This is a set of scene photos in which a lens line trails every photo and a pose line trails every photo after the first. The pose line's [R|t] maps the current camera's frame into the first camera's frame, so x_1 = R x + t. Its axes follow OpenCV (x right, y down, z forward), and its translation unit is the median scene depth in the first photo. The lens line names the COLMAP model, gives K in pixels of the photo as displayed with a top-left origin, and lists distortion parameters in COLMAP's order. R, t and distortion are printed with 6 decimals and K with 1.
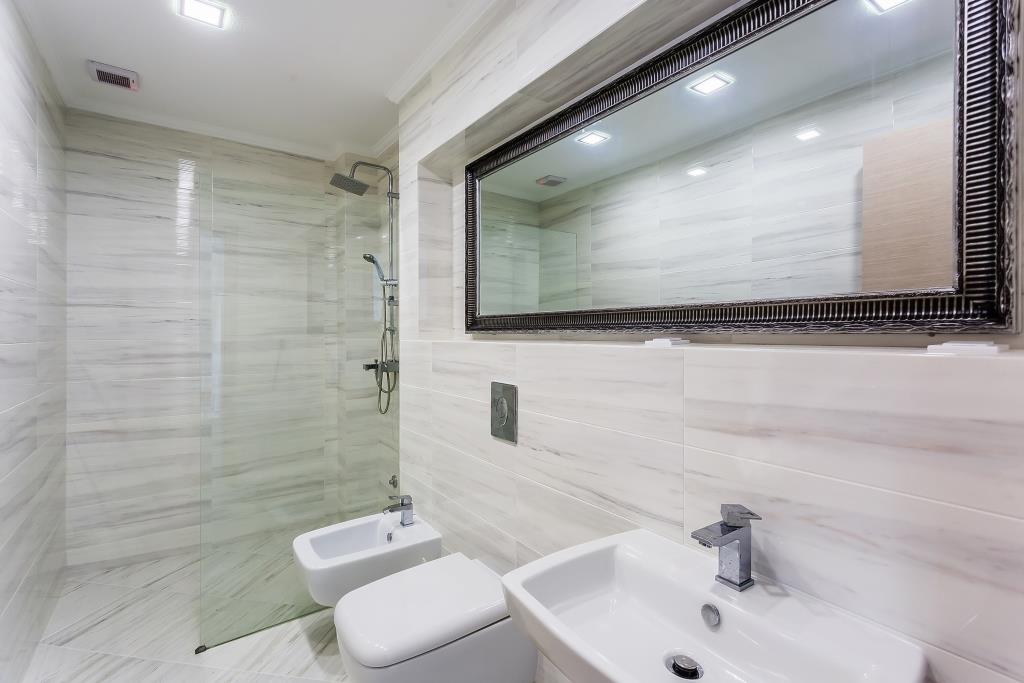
lens RADIAL K [[475.3, 0, 512.0], [0, 475.3, 341.5], [0, 0, 1]] dist [-0.002044, 0.000963]
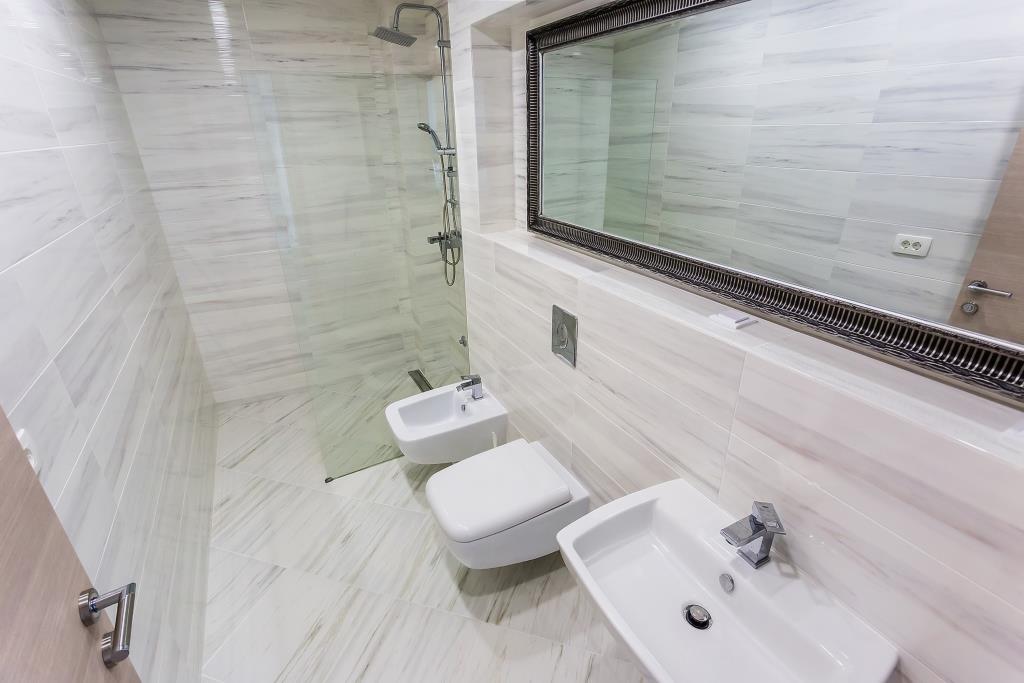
lens RADIAL K [[473.5, 0, 509.0], [0, 473.5, 333.6], [0, 0, 1]] dist [0.002079, 0.000405]
pose [[0.991010, 0.033793, -0.129449, -0.001741], [0.019720, 0.920110, 0.391163, -0.191609], [0.132325, -0.390200, 0.911172, 0.020269]]
